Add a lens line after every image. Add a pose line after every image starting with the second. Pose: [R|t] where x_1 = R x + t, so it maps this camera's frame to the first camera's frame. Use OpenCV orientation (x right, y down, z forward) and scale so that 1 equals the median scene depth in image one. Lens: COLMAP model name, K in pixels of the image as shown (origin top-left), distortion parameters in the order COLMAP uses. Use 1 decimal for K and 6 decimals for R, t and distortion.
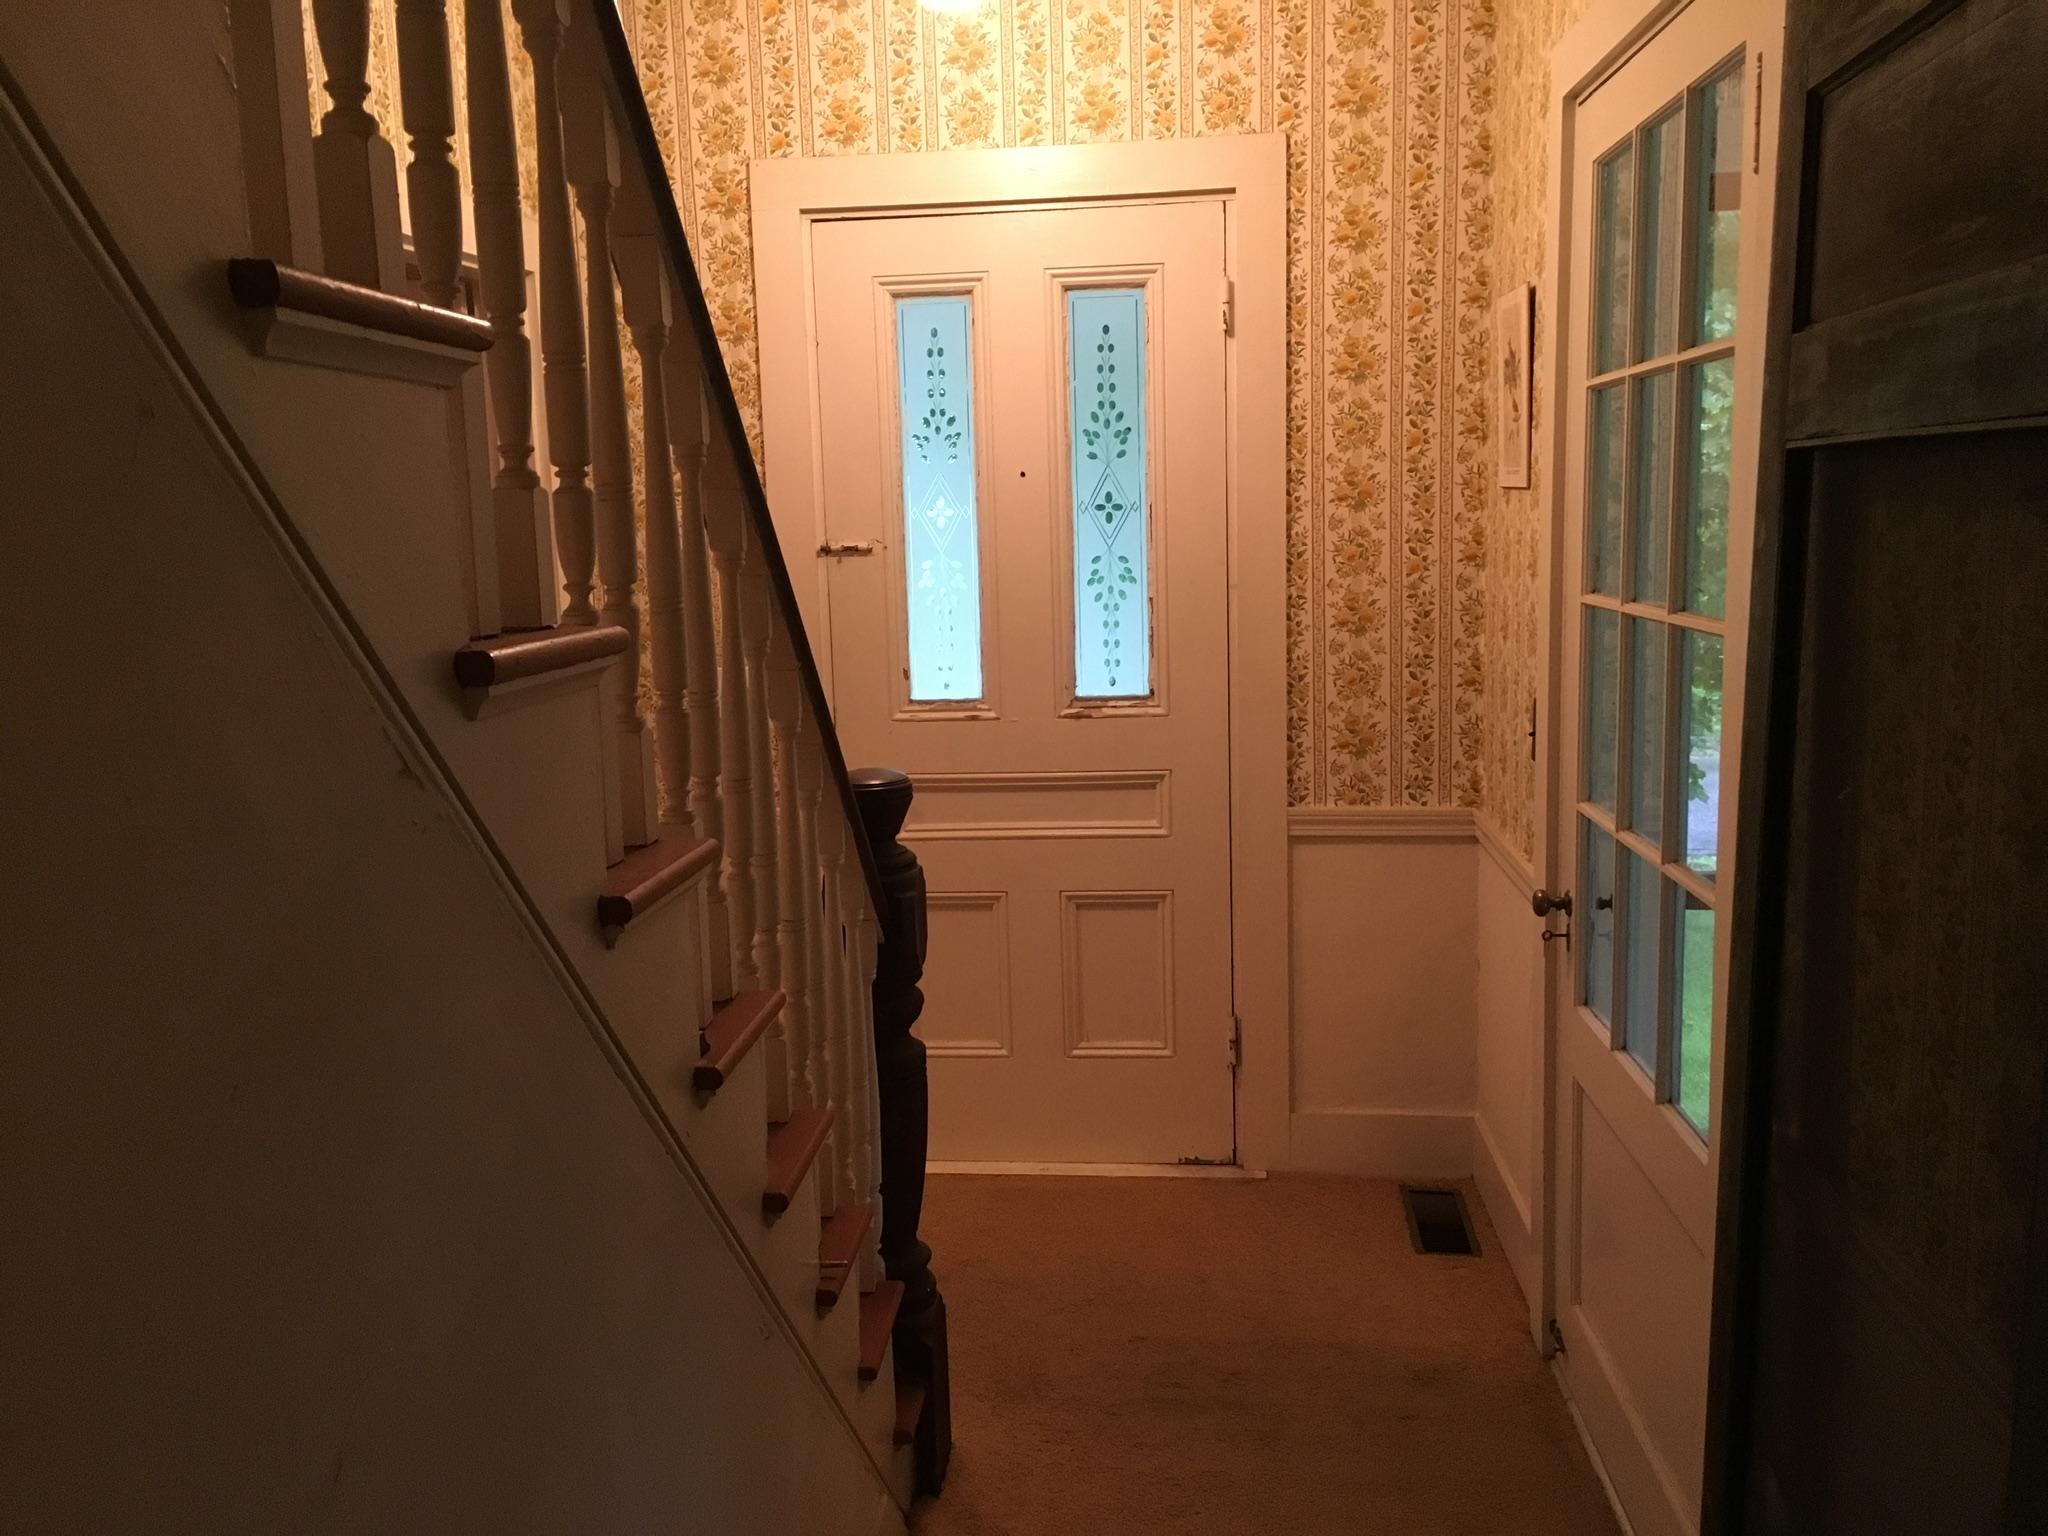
lens RADIAL K [[1731.6, 0, 1009.0], [0, 1731.6, 774.1], [0, 0, 1]] dist [0.050052, -0.008876]
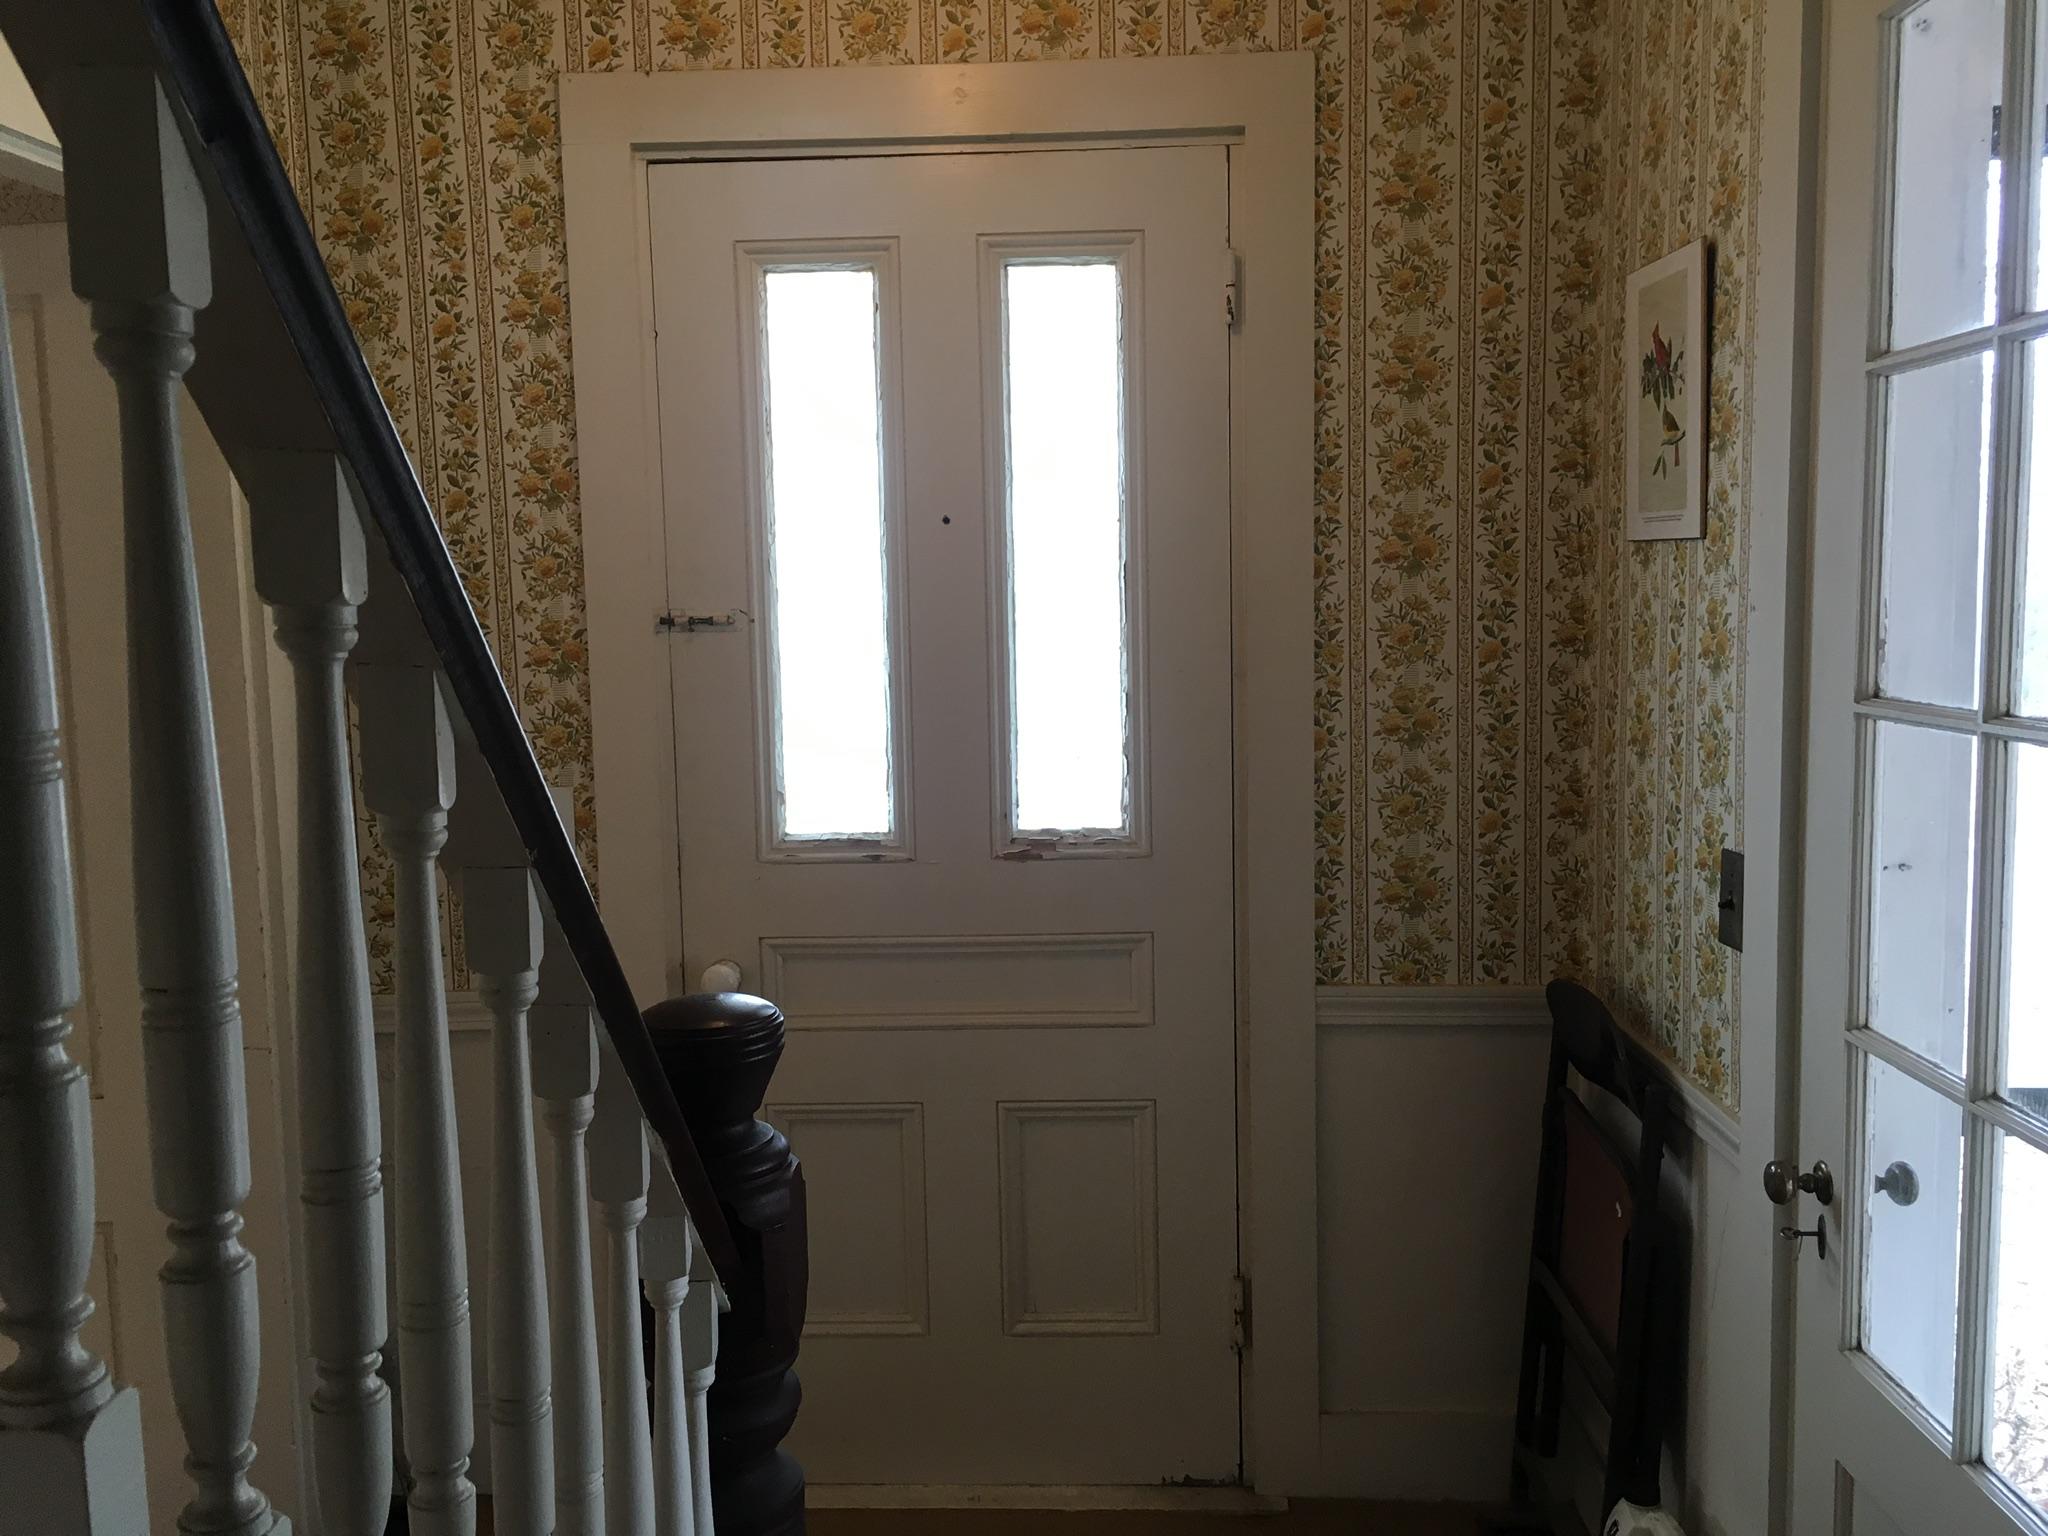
lens RADIAL K [[1731.6, 0, 1036.4], [0, 1731.6, 772.6], [0, 0, 1]] dist [0.050052, -0.008876]
pose [[0.996666, 0.001886, 0.081566, -0.013495], [0.001930, 0.998908, -0.046676, -0.036358], [-0.081565, 0.046678, 0.995574, 0.299446]]
